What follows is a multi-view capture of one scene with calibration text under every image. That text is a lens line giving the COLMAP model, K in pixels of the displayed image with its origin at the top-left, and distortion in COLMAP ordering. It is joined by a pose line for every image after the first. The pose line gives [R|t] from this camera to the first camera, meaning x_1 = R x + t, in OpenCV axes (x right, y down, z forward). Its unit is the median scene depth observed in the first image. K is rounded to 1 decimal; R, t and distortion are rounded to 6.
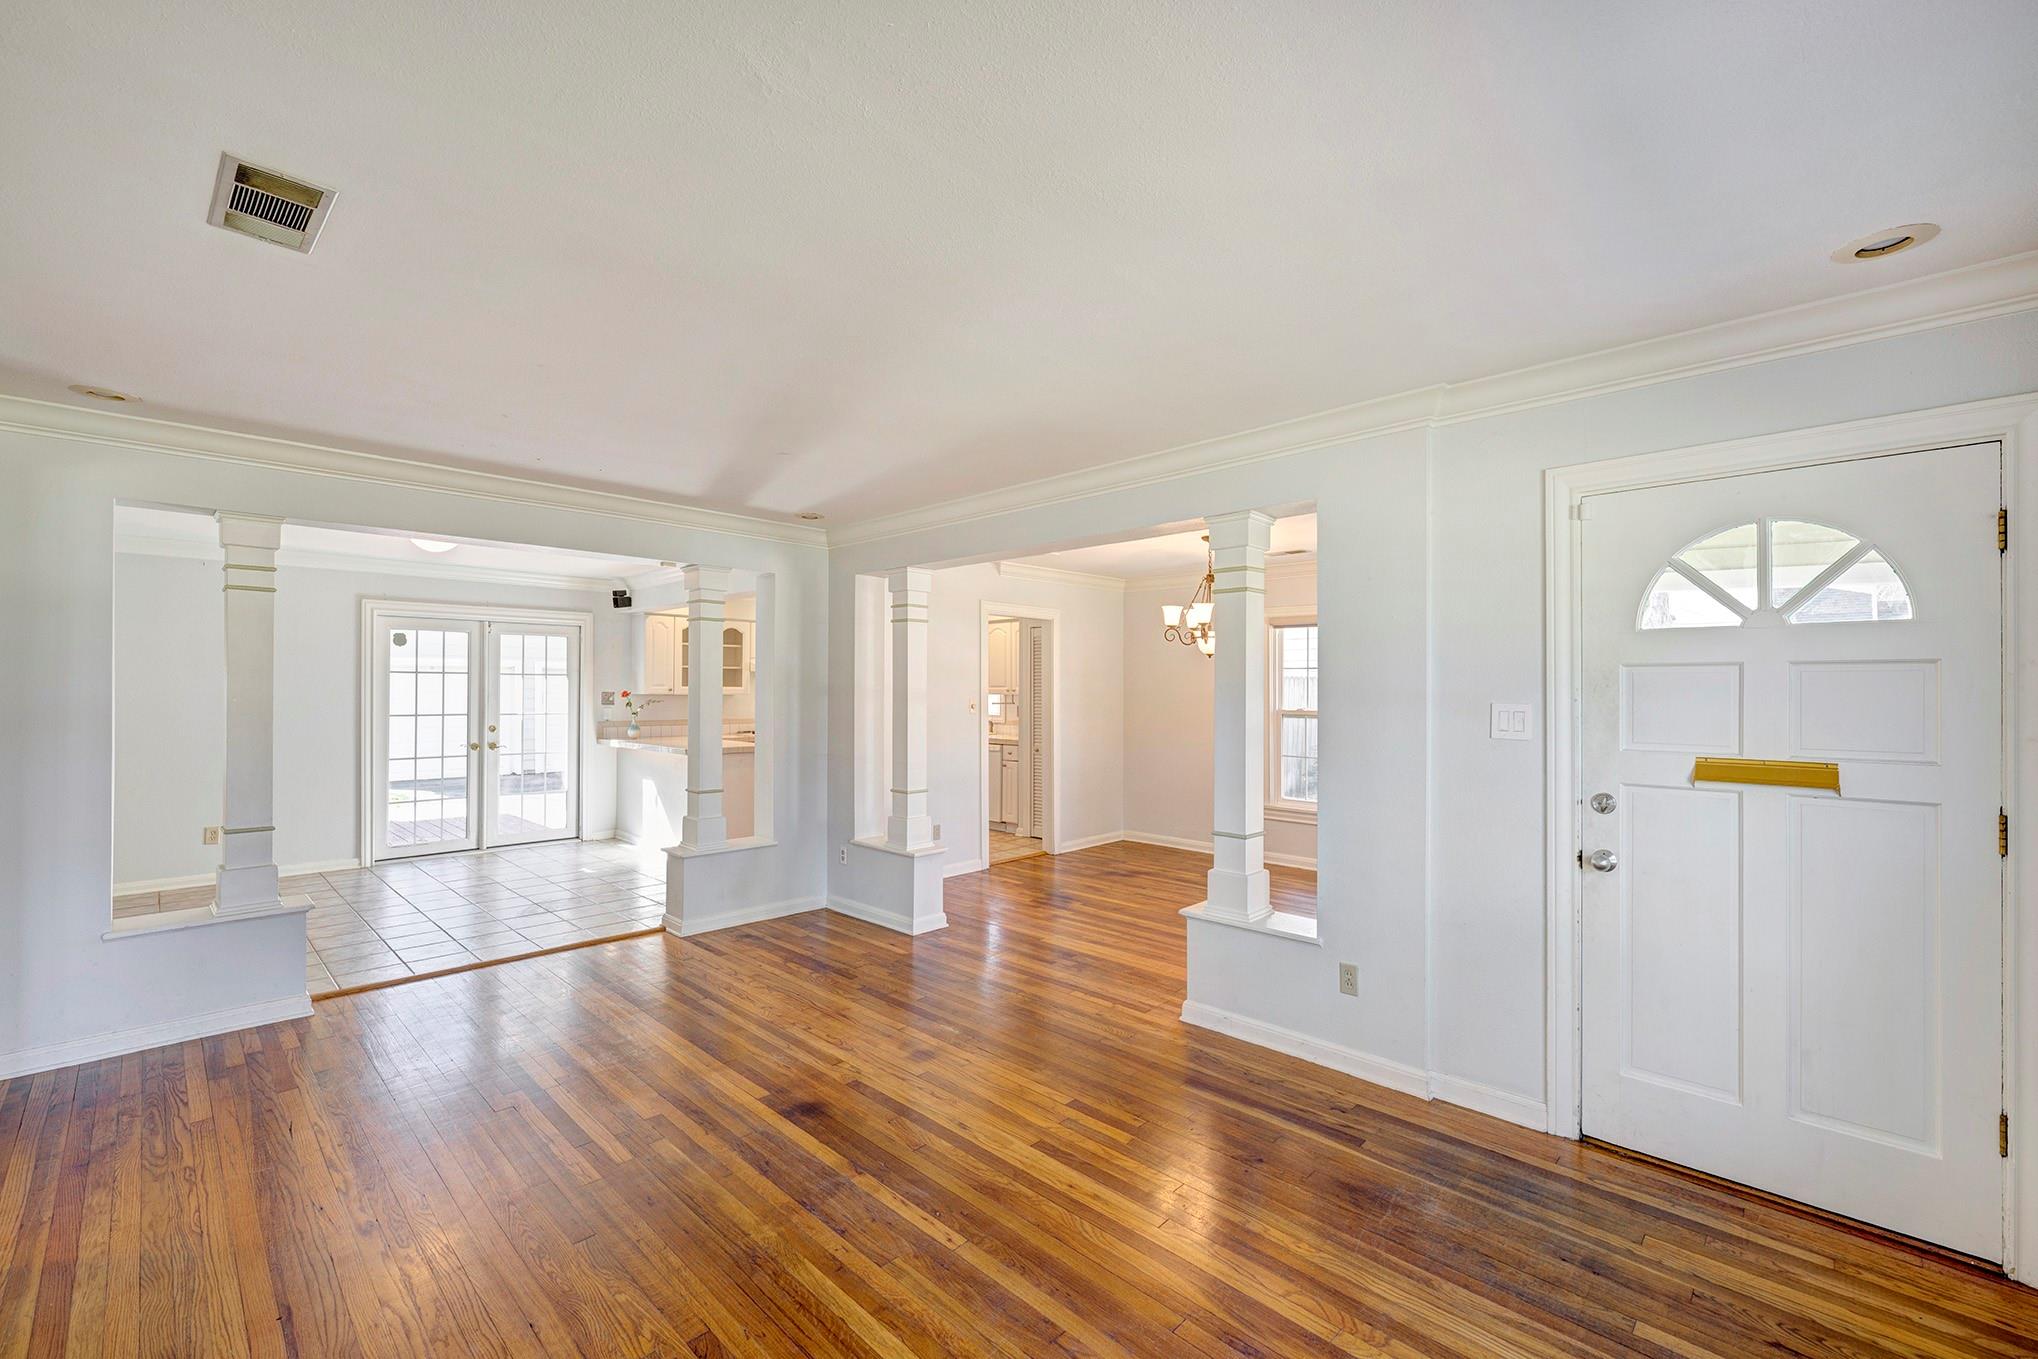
lens RADIAL K [[887.7, 0, 1009.0], [0, 887.7, 681.0], [0, 0, 1]] dist [-0.003761, -0.000047]
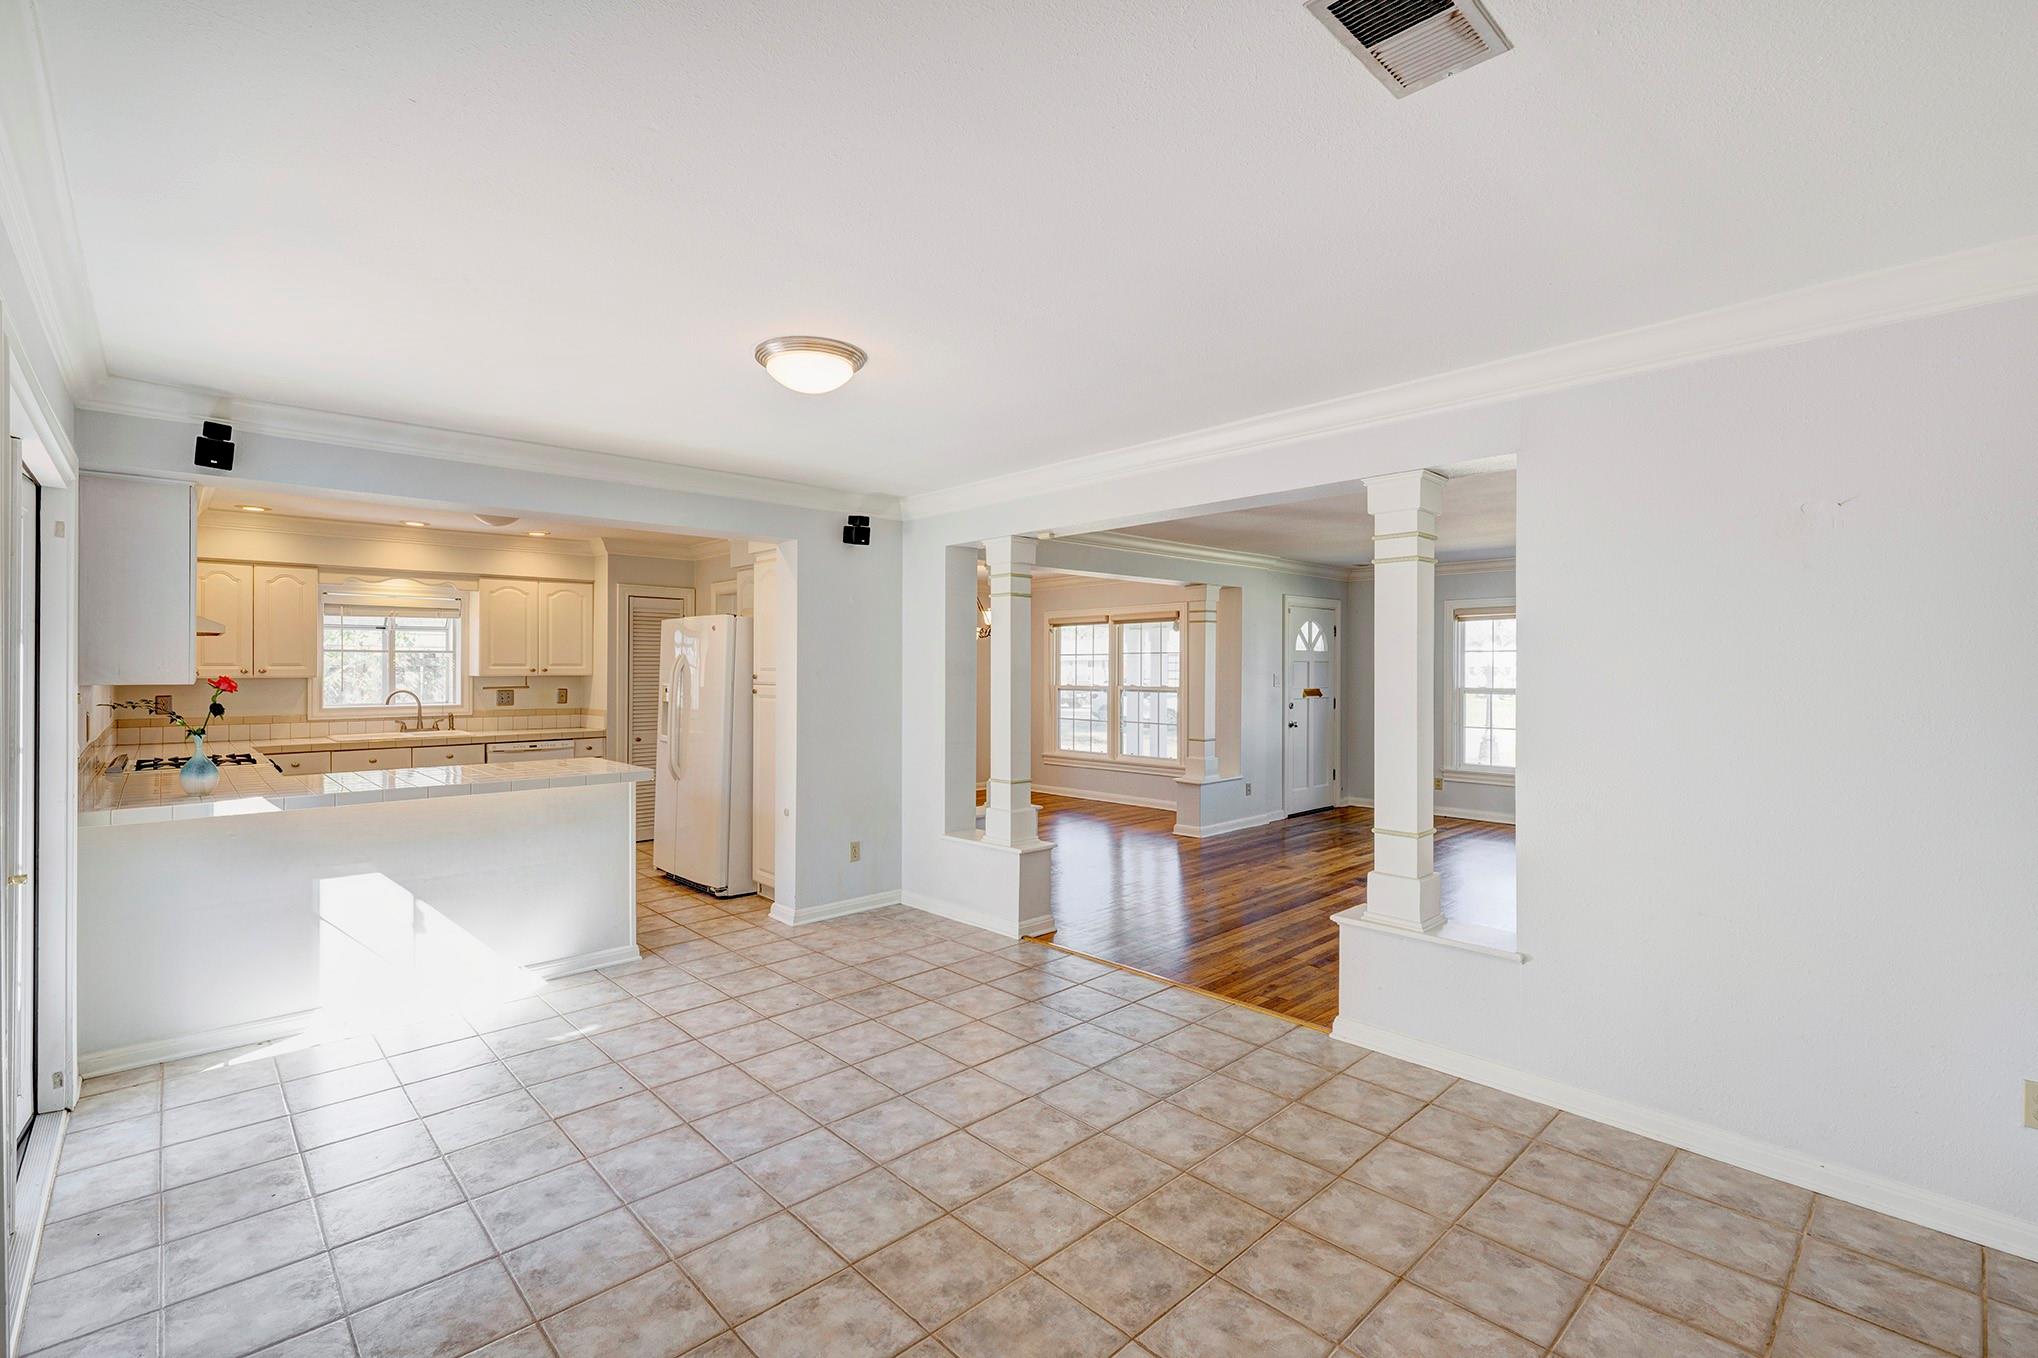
lens RADIAL K [[924.7, 0, 1017.4], [0, 924.7, 671.9], [0, 0, 1]] dist [0.000288, 0.000002]
pose [[0.003610, -0.009027, 0.999953, -0.933115], [-0.012540, 0.999880, 0.009072, 0.000351], [-0.999915, -0.012572, 0.003496, 0.708882]]
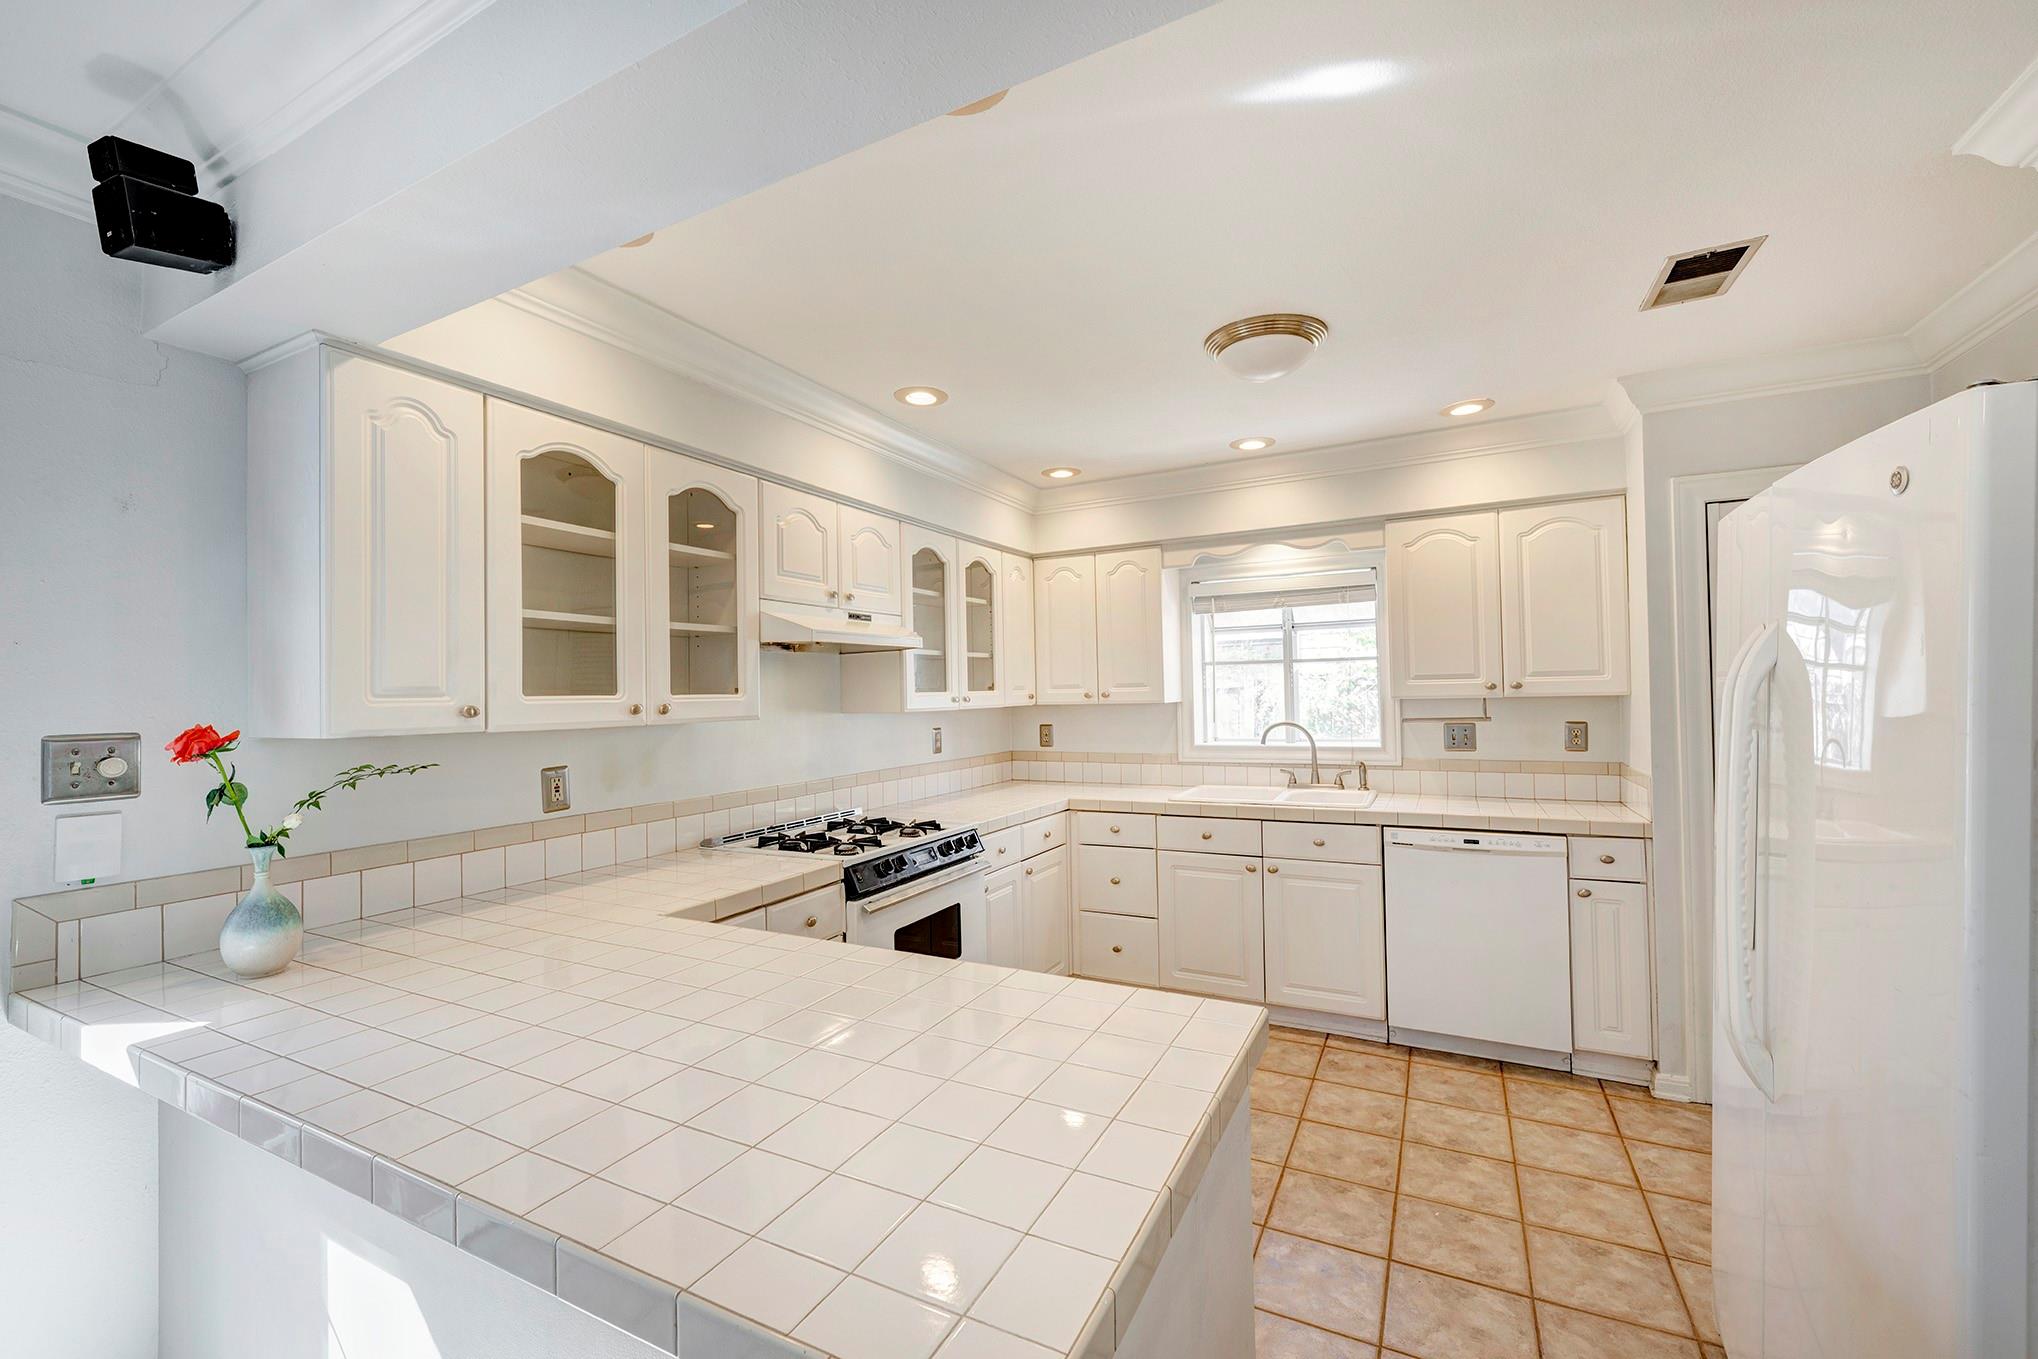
lens RADIAL K [[820.2, 0, 1034.0], [0, 820.2, 680.7], [0, 0, 1]] dist [0.008166, -0.000244]
pose [[0.941645, -0.018805, 0.336082, -0.369059], [0.021221, 0.999769, -0.003516, 0.006963], [-0.335938, 0.010443, 0.941826, 0.880566]]
